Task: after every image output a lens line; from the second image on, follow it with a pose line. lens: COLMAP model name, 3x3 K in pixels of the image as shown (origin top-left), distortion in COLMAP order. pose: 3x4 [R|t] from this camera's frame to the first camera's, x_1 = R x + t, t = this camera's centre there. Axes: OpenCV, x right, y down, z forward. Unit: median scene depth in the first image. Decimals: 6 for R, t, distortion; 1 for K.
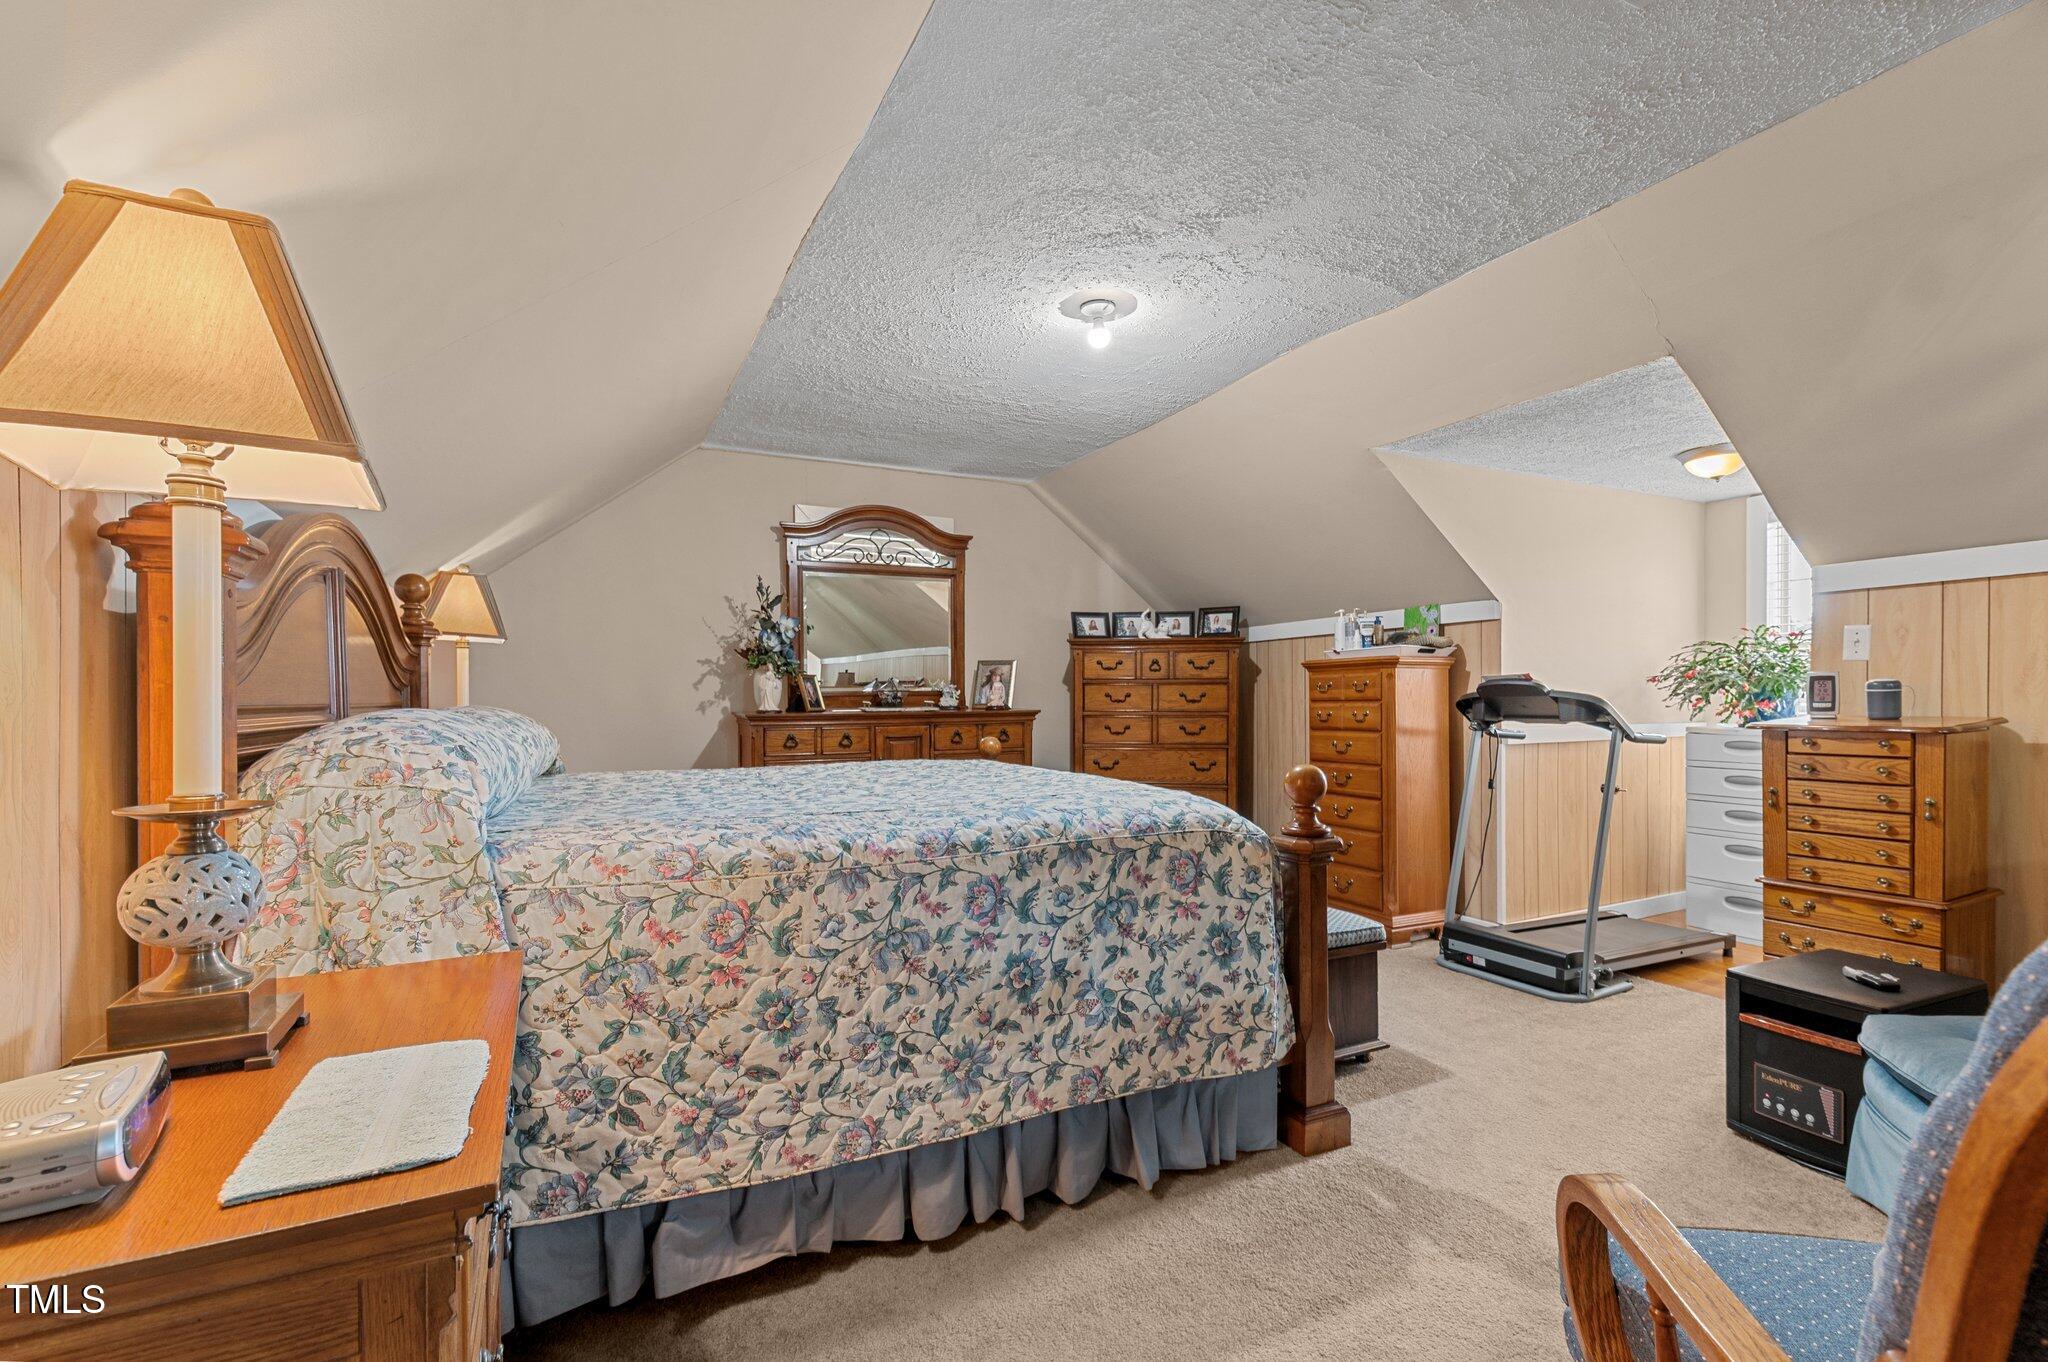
lens RADIAL K [[877.3, 0, 1020.3], [0, 877.3, 685.1], [0, 0, 1]] dist [0.024164, -0.001194]
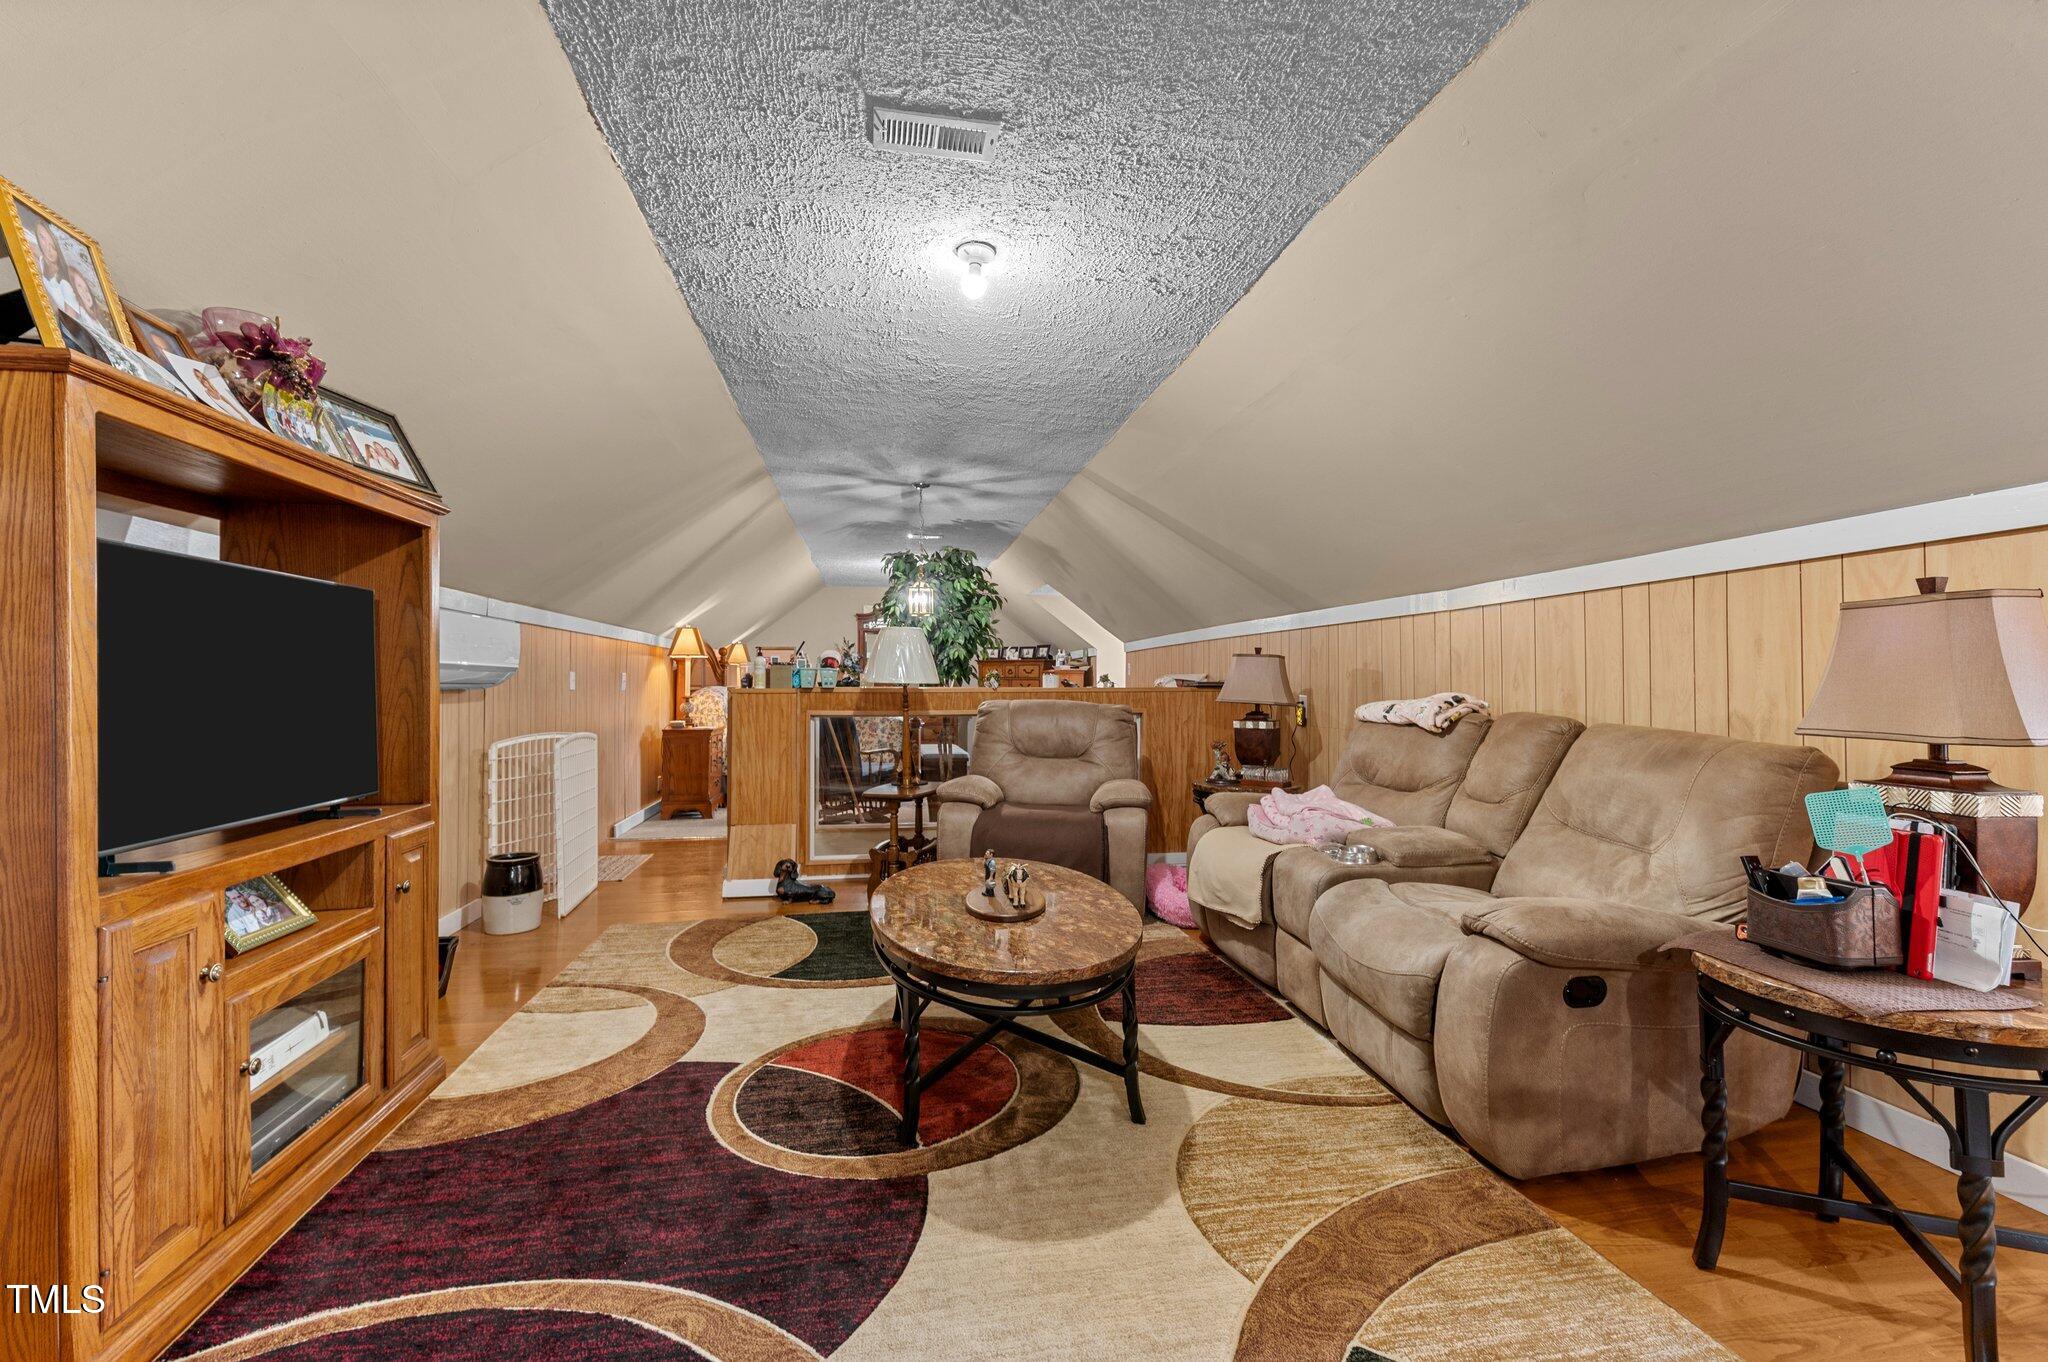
lens RADIAL K [[877.3, 0, 1030.2], [0, 877.3, 675.2], [0, 0, 1]] dist [0.024164, -0.001194]
pose [[0.951930, 0.002599, -0.306304, 1.457872], [-0.003223, 0.999994, -0.001532, -0.016851], [0.306298, 0.002446, 0.951933, -1.834631]]
